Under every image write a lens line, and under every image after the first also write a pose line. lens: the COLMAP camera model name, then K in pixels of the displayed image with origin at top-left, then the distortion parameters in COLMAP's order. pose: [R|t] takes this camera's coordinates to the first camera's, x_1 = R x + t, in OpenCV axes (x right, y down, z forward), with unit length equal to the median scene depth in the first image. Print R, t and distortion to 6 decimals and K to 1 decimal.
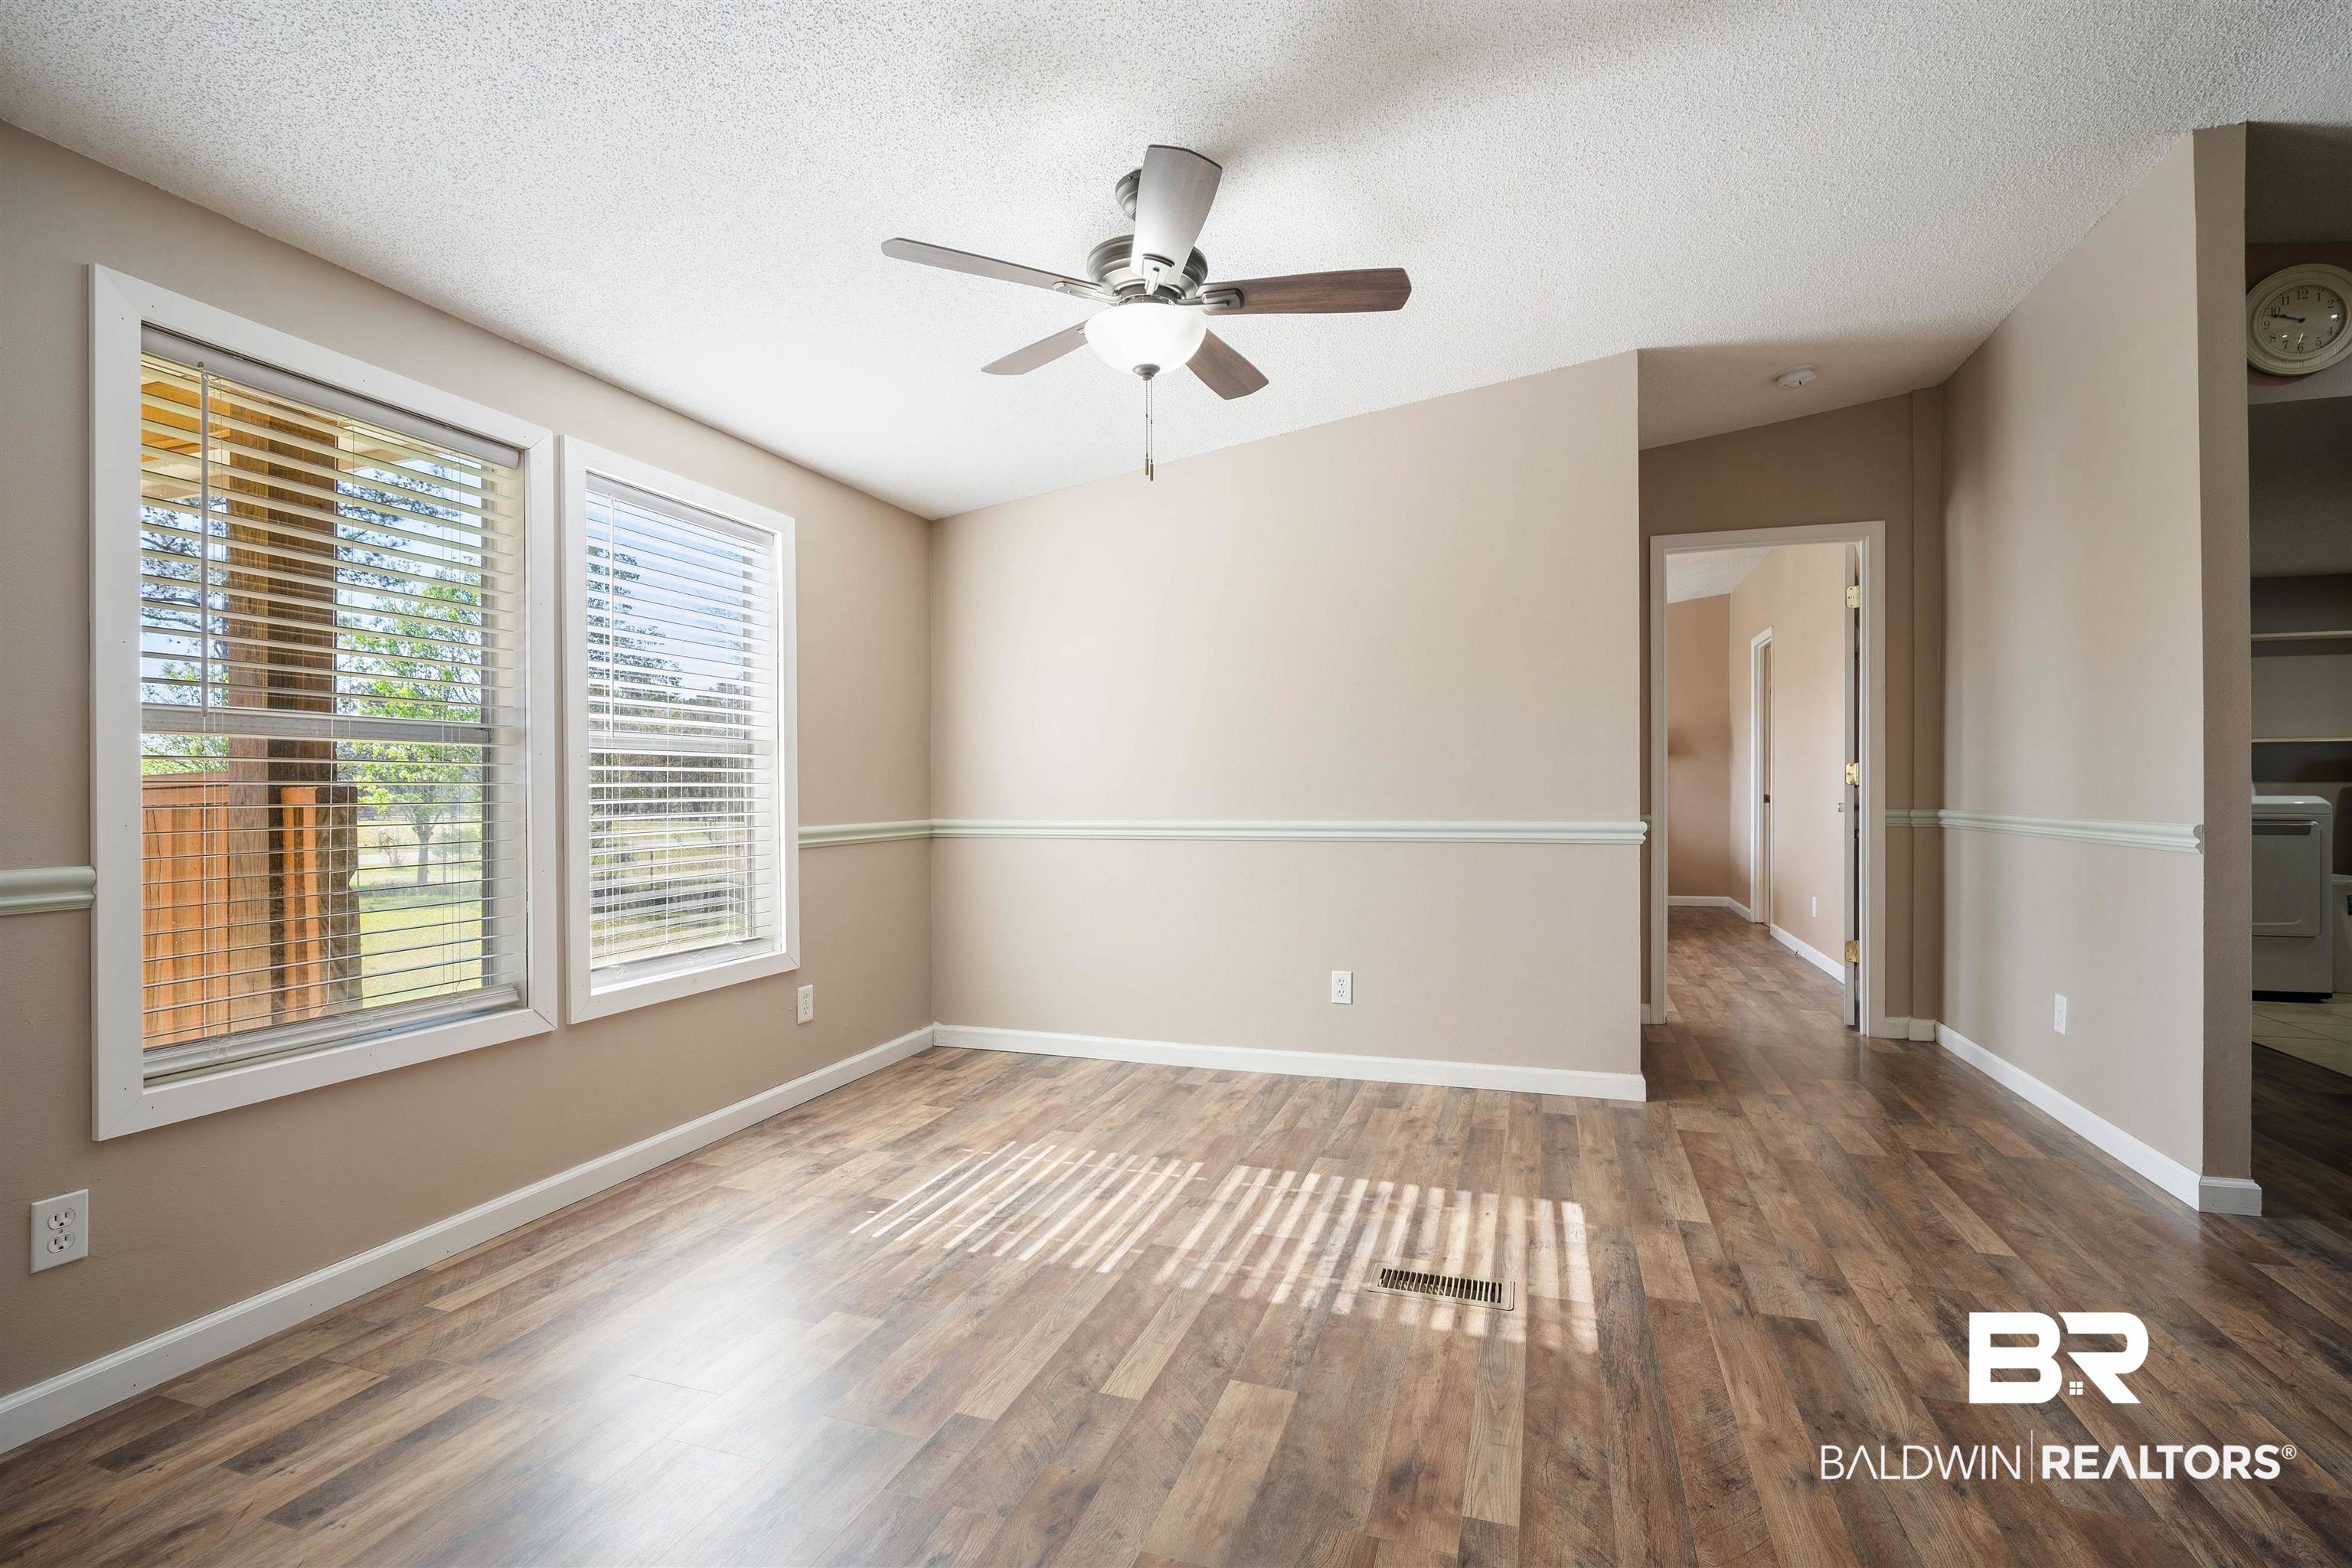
lens RADIAL K [[1045.6, 0, 1194.3], [0, 1045.6, 788.1], [0, 0, 1]] dist [-0.010542, 0.000660]
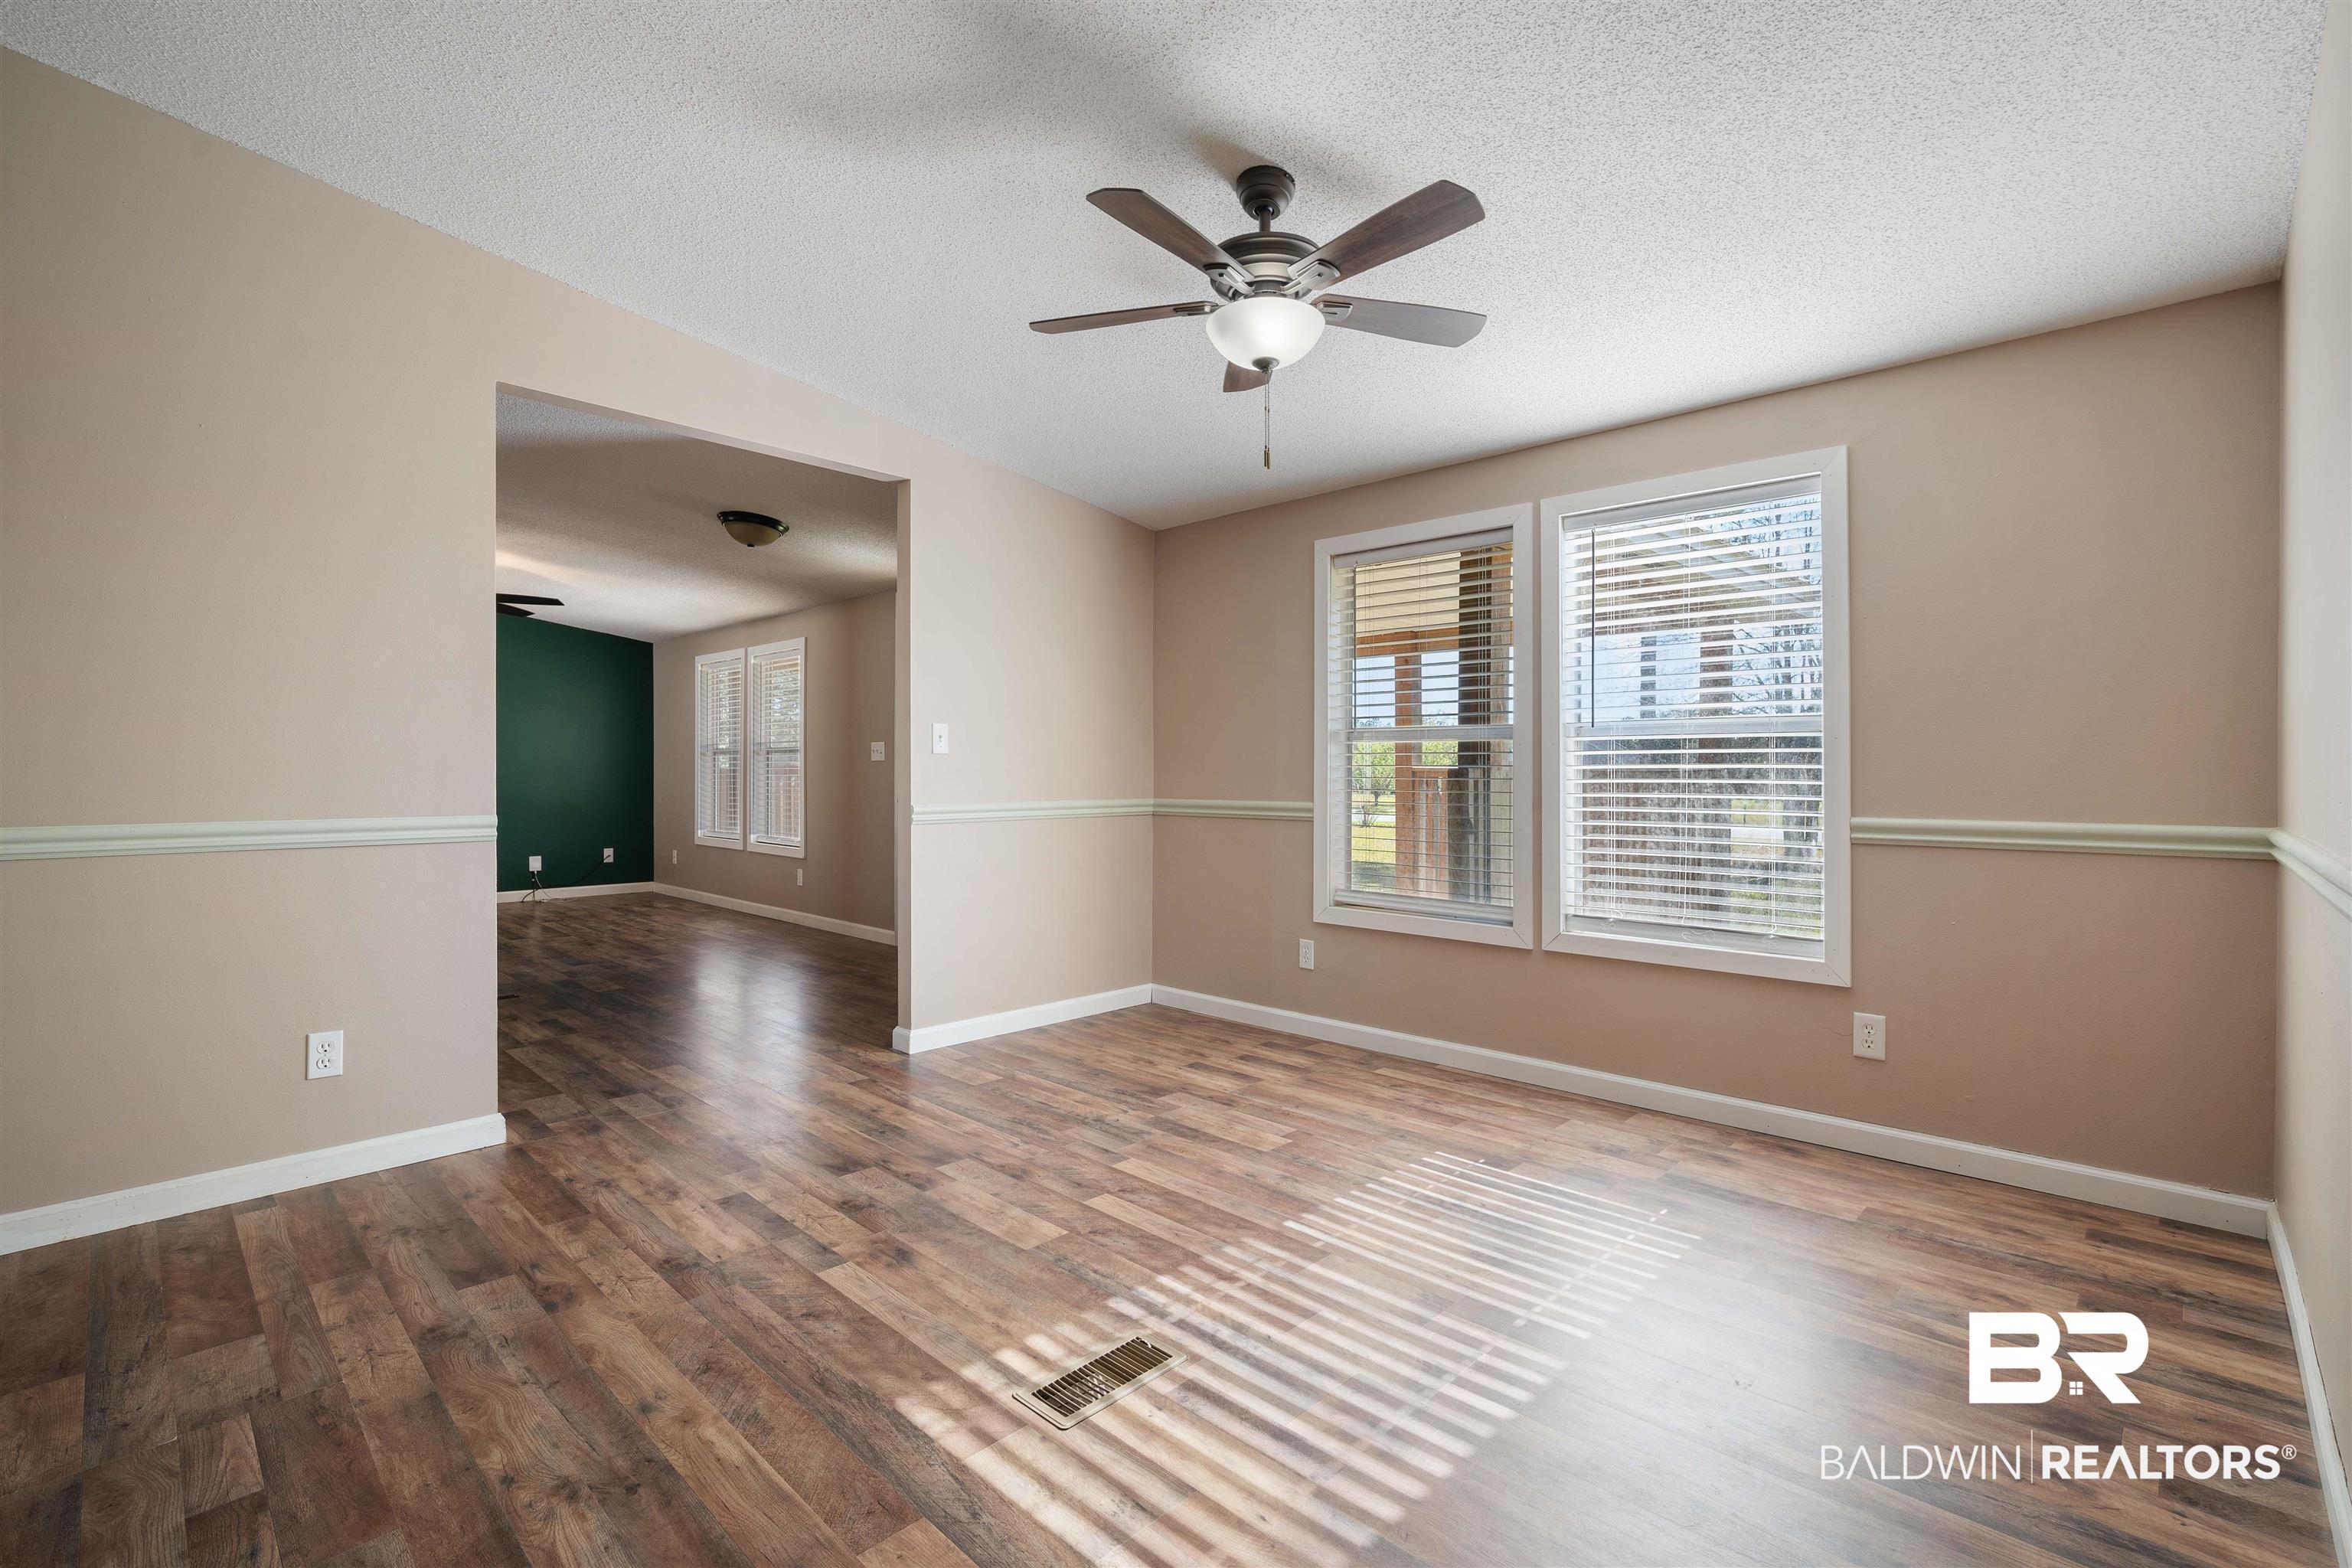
lens RADIAL K [[1045.6, 0, 1192.1], [0, 1045.6, 786.2], [0, 0, 1]] dist [-0.010542, 0.000660]
pose [[-0.420617, 0.016797, -0.907083, 0.889852], [-0.000982, 0.999820, 0.018970, -0.003900], [0.907238, 0.008870, -0.420524, 1.320659]]
